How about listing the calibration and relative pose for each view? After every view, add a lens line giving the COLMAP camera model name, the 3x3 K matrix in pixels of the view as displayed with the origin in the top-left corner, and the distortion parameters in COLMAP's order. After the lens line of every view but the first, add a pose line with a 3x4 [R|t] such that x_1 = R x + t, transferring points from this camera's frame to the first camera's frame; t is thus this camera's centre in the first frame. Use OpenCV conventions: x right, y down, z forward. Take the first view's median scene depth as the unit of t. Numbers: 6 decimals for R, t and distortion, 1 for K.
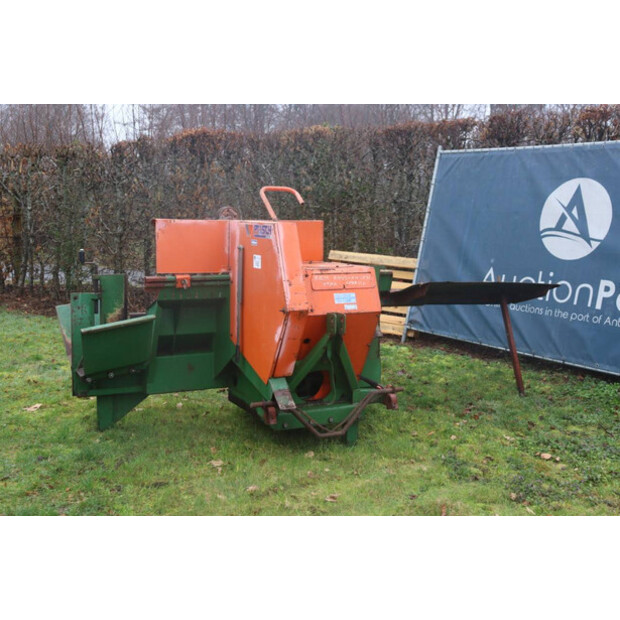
lens RADIAL K [[760.7, 0, 310.0], [0, 760.7, 310.0], [0, 0, 1]] dist [0.001641, 0.028969]
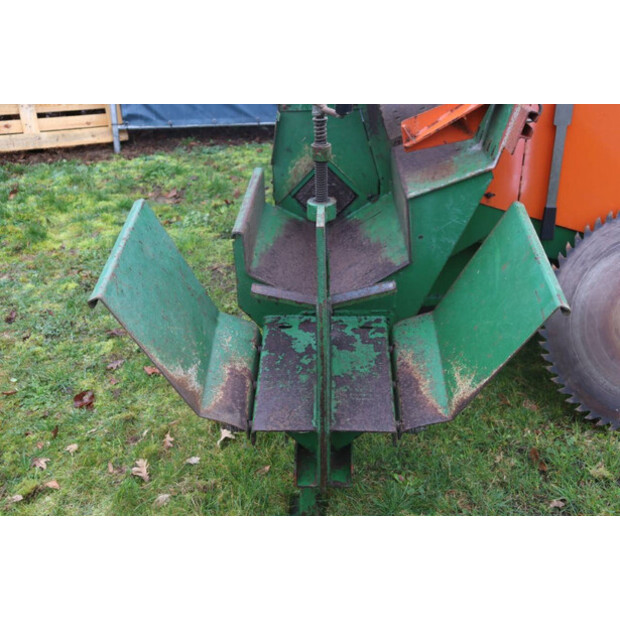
lens RADIAL K [[702.9, 0, 310.0], [0, 702.9, 310.0], [0, 0, 1]] dist [-0.093816, 0.263518]
pose [[0.480394, -0.431526, 0.763549, -0.443698], [0.141767, 0.897342, 0.417947, -0.088530], [-0.865519, -0.092533, 0.492254, 0.704185]]
